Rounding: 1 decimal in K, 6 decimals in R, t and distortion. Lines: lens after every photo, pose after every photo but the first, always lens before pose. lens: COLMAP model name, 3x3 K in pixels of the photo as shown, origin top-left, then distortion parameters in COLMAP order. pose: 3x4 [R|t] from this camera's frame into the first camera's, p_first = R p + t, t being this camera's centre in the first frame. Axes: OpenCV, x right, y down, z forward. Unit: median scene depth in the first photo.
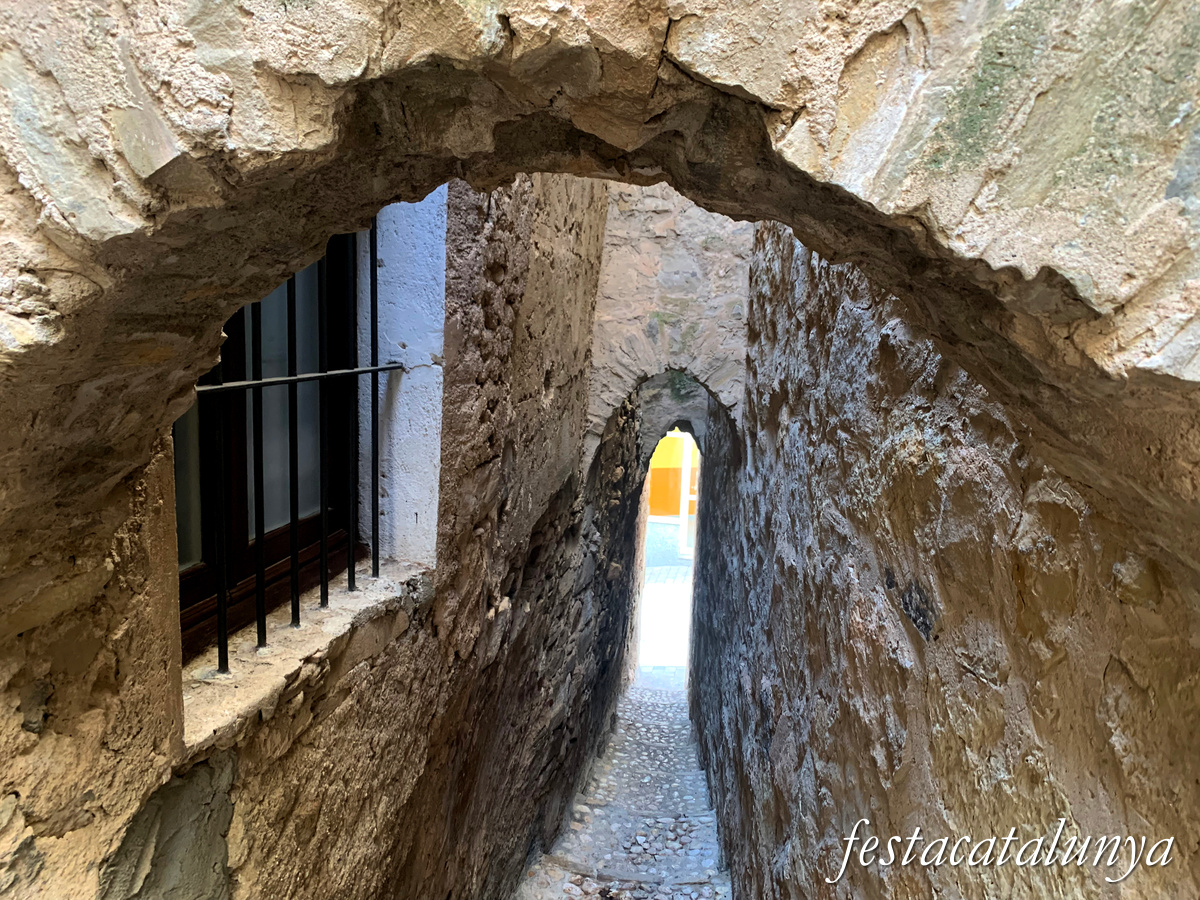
lens RADIAL K [[915.4, 0, 600.7], [0, 915.4, 441.4], [0, 0, 1]] dist [0.080197, -0.125417]
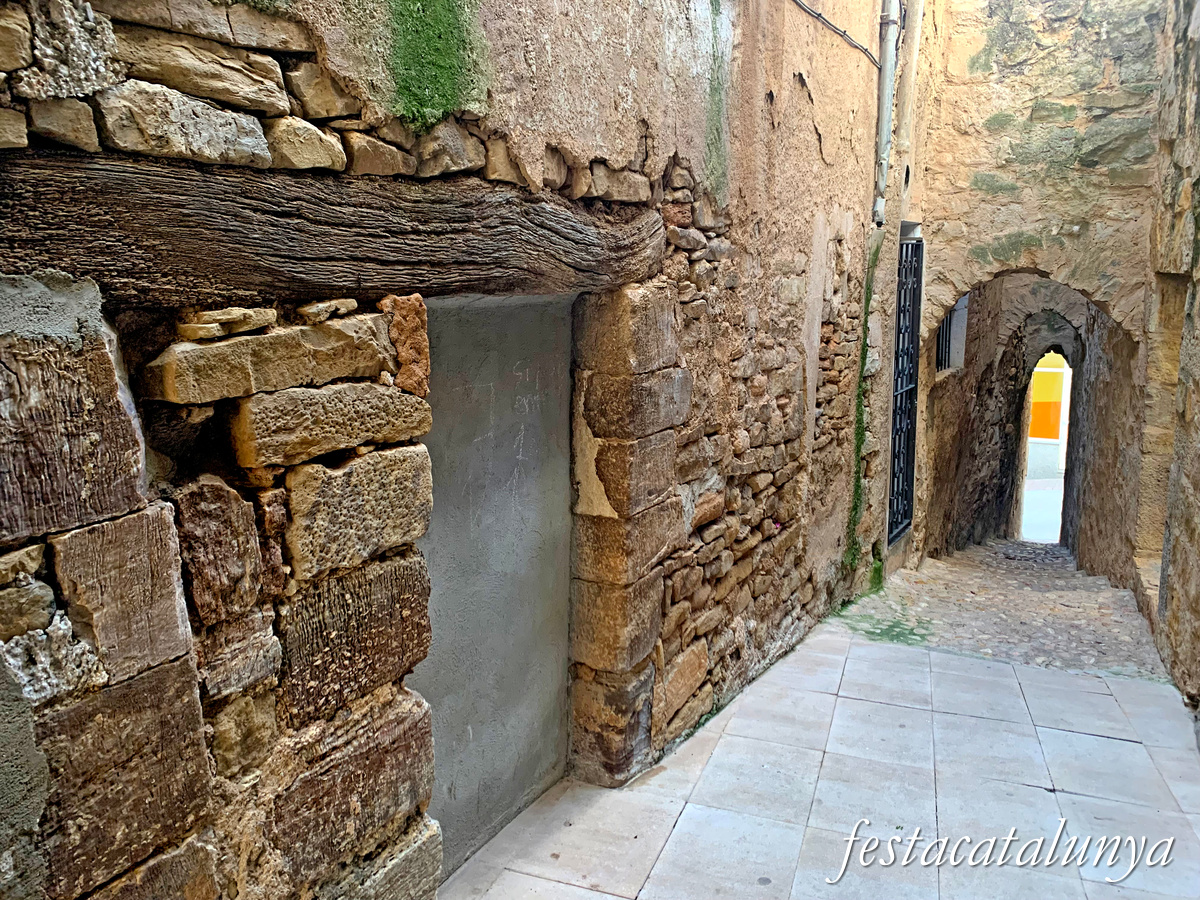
lens RADIAL K [[915.4, 0, 600.7], [0, 915.4, 441.4], [0, 0, 1]] dist [0.080197, -0.125417]
pose [[0.927992, 0.003774, -0.372581, -0.071163], [0.010539, 0.999283, 0.036371, 0.130114], [0.372451, -0.037678, 0.927287, -1.305770]]
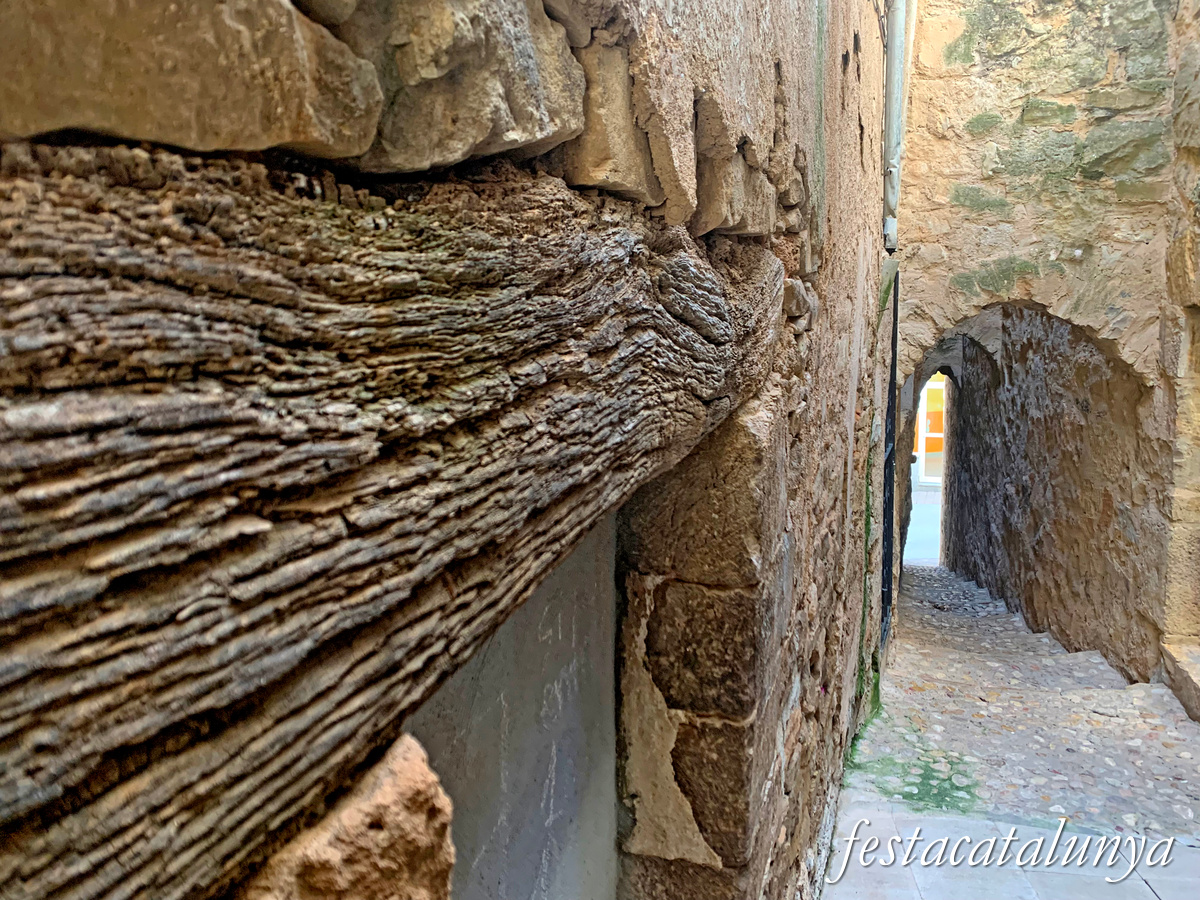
lens RADIAL K [[915.4, 0, 600.7], [0, 915.4, 441.4], [0, 0, 1]] dist [0.080197, -0.125417]
pose [[0.977828, -0.041221, -0.205313, -0.266933], [0.048185, 0.998416, 0.029034, 0.049040], [0.203791, -0.038283, 0.978266, -1.026788]]
